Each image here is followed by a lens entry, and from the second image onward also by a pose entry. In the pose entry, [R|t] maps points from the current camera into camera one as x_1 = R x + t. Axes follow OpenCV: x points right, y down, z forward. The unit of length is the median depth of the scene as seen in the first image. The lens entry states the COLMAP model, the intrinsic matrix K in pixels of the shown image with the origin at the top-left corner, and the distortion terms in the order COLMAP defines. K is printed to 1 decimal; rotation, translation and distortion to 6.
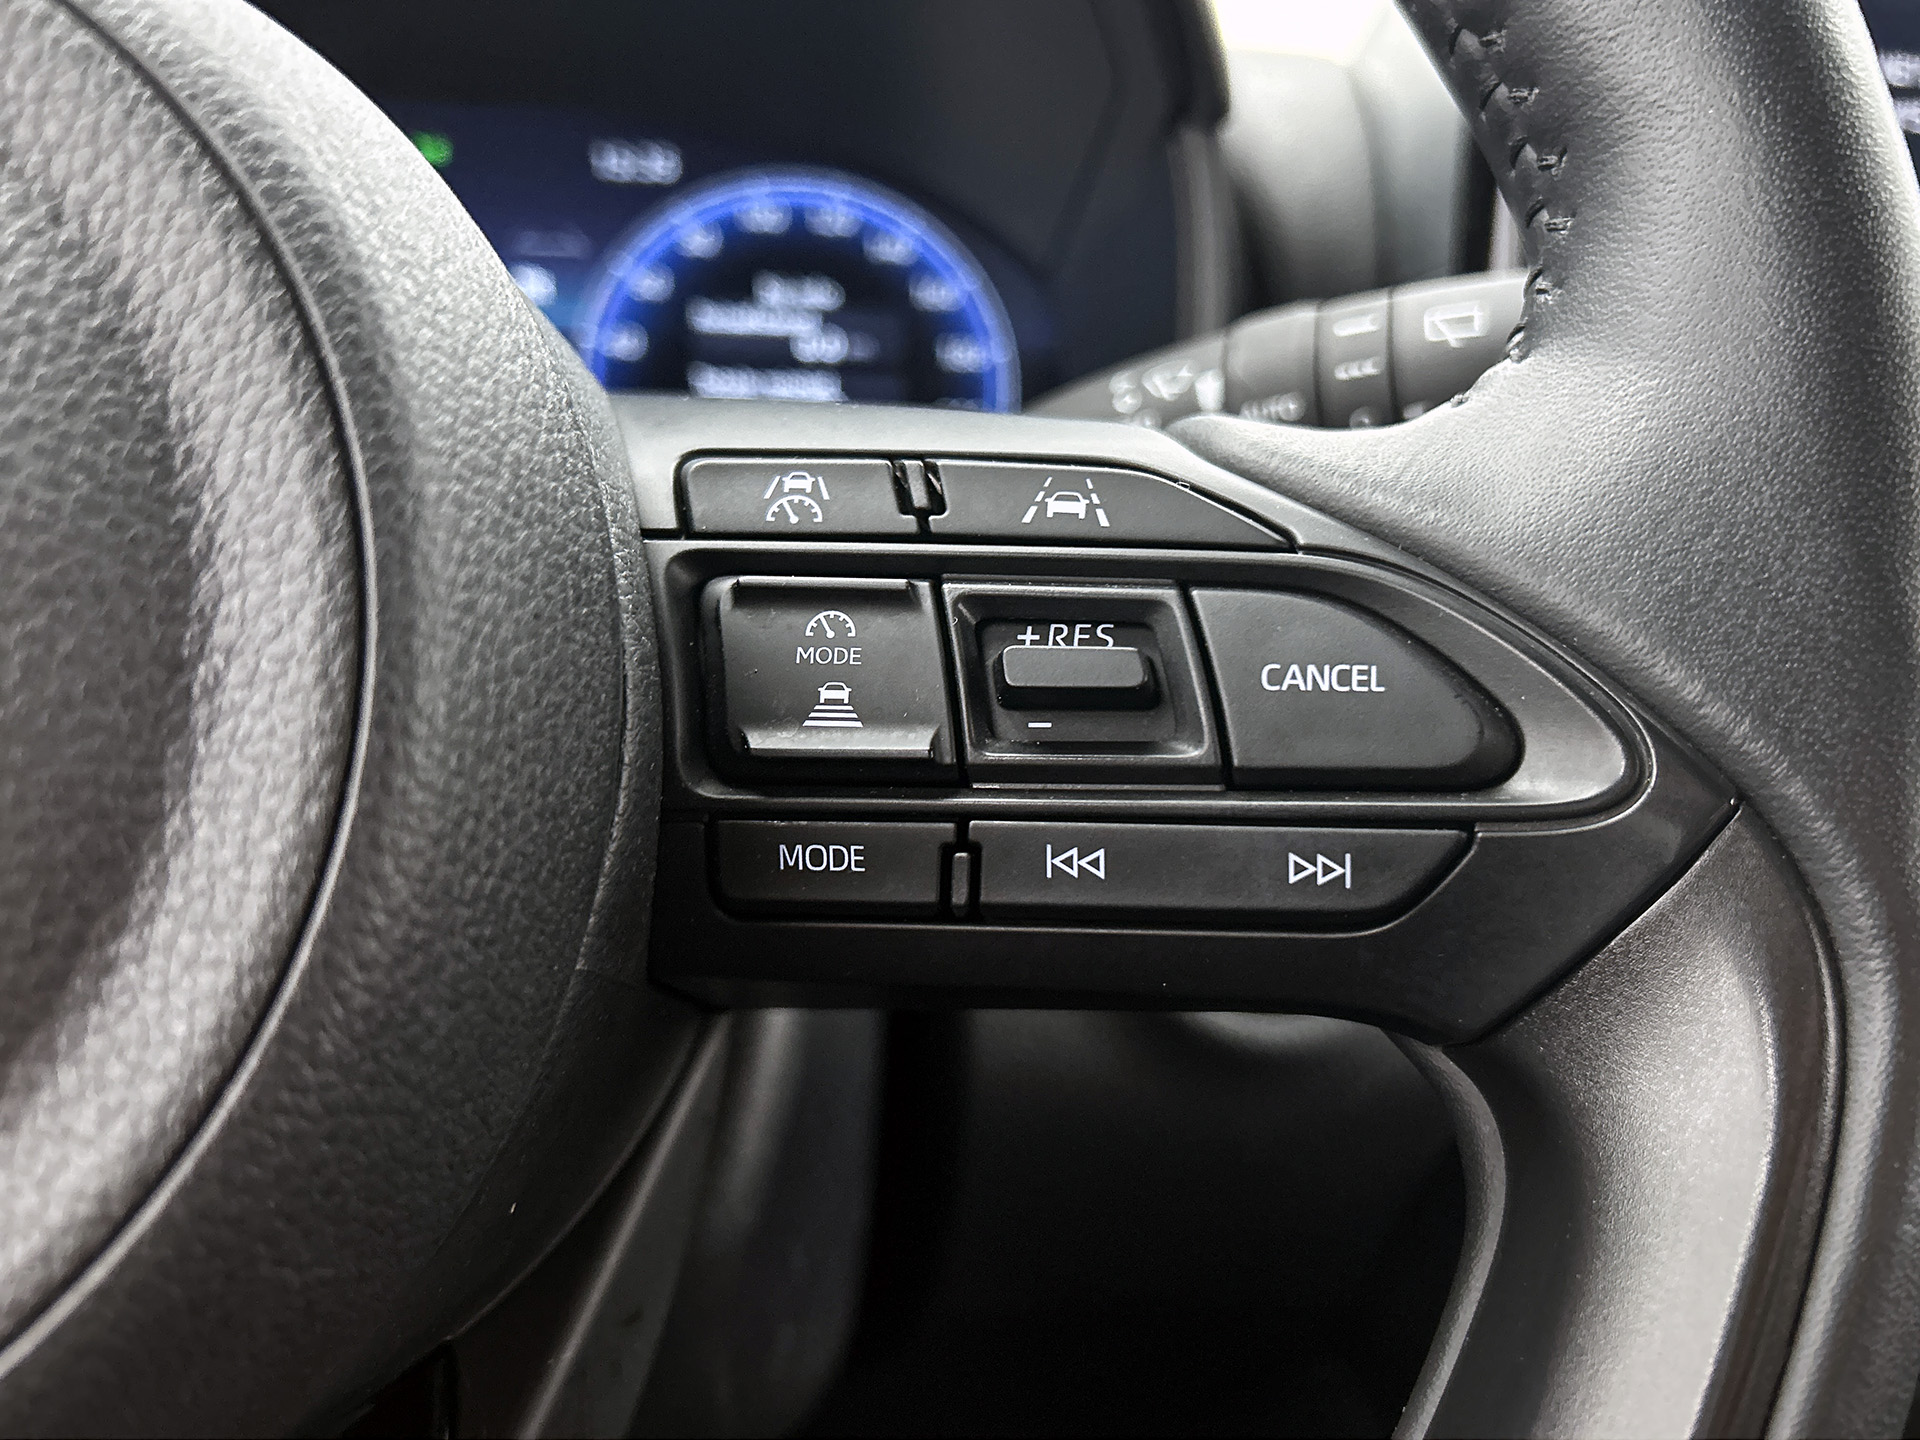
lens RADIAL K [[1641.2, 0, 971.6], [0, 1641.2, 671.4], [0, 0, 1]] dist [0.058287, -0.028650]
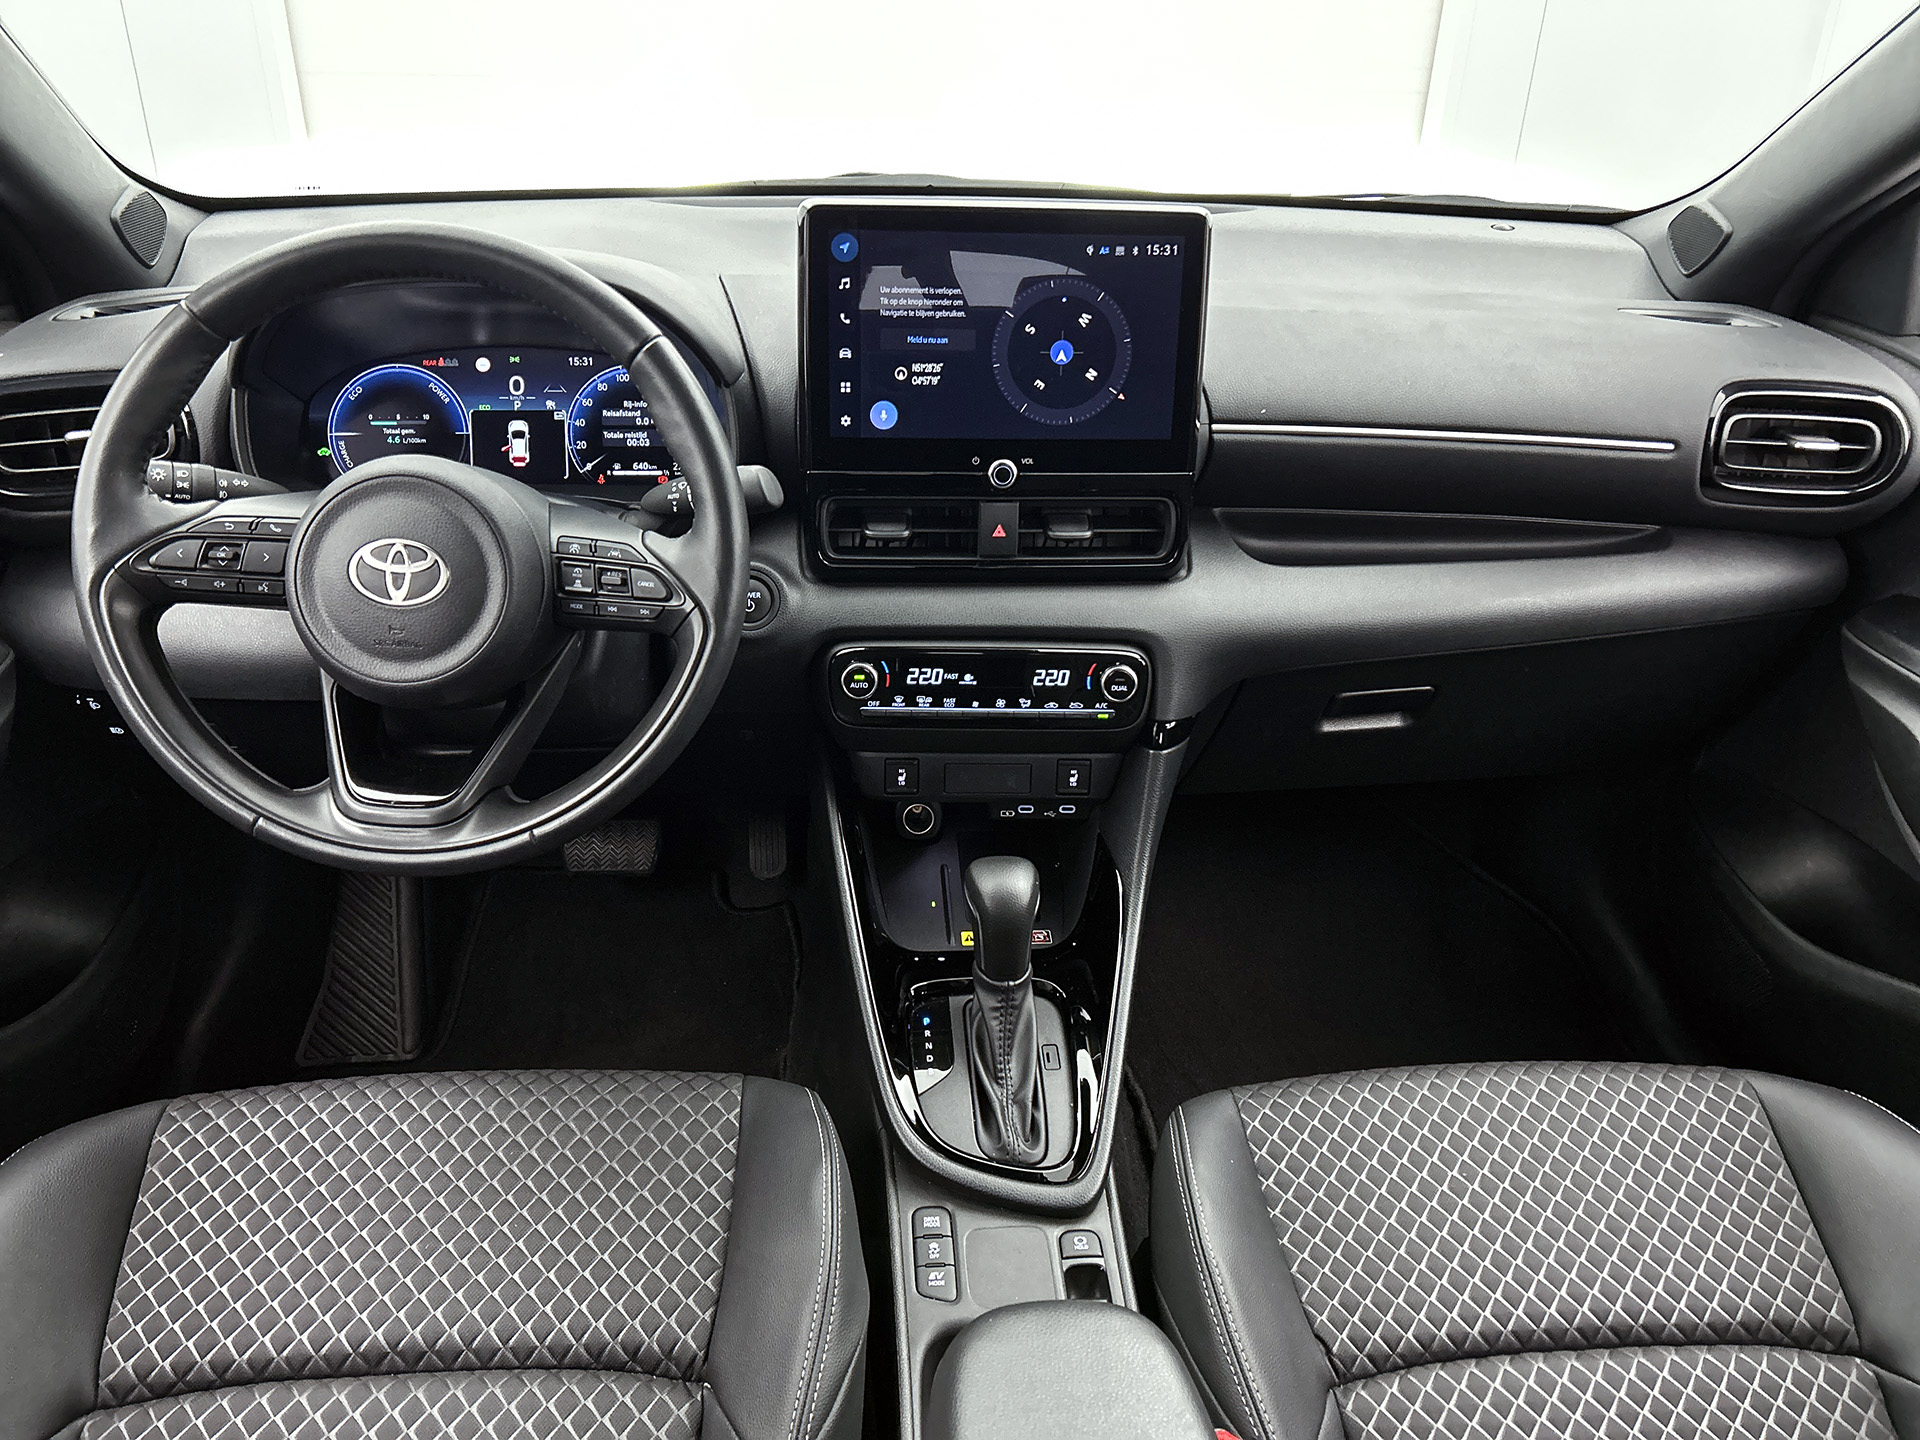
lens RADIAL K [[1460.2, 0, 951.4], [0, 1460.2, 705.4], [0, 0, 1]] dist [0.028981, -0.029774]
pose [[0.998734, 0.006789, -0.049837, 1.599044], [0.004888, 0.973059, 0.230503, -0.765044], [0.050059, -0.230455, 0.971795, -4.533688]]
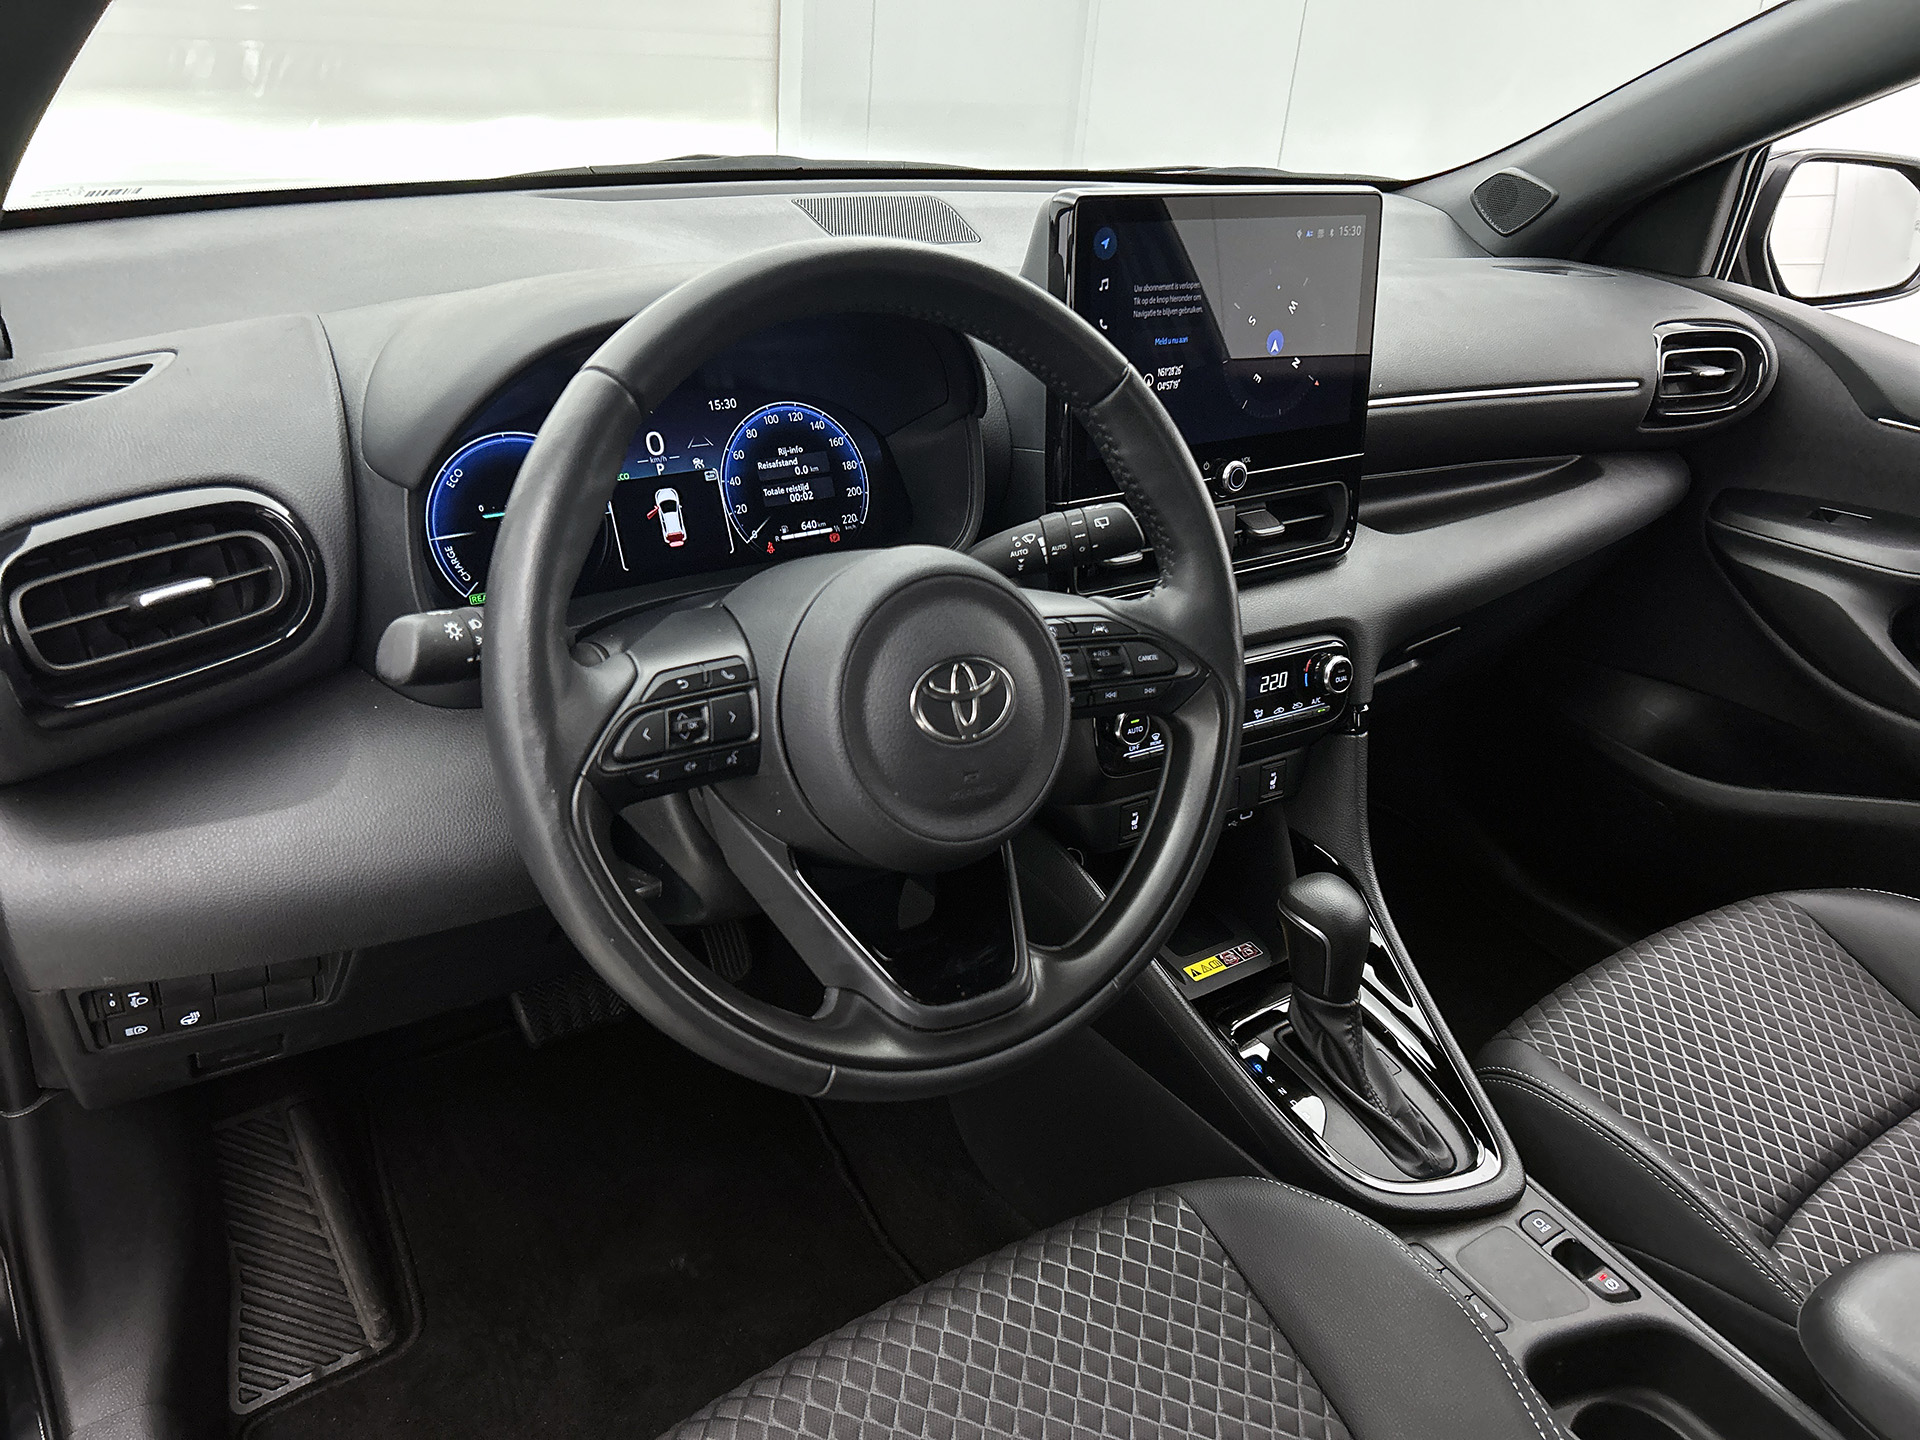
lens RADIAL K [[1460.2, 0, 962.4], [0, 1460.2, 723.7], [0, 0, 1]] dist [0.028981, -0.029774]
pose [[0.878371, -0.197524, 0.435258, -2.325892], [0.077583, 0.957461, 0.277939, -1.066124], [-0.471642, -0.210365, 0.856330, -2.871371]]
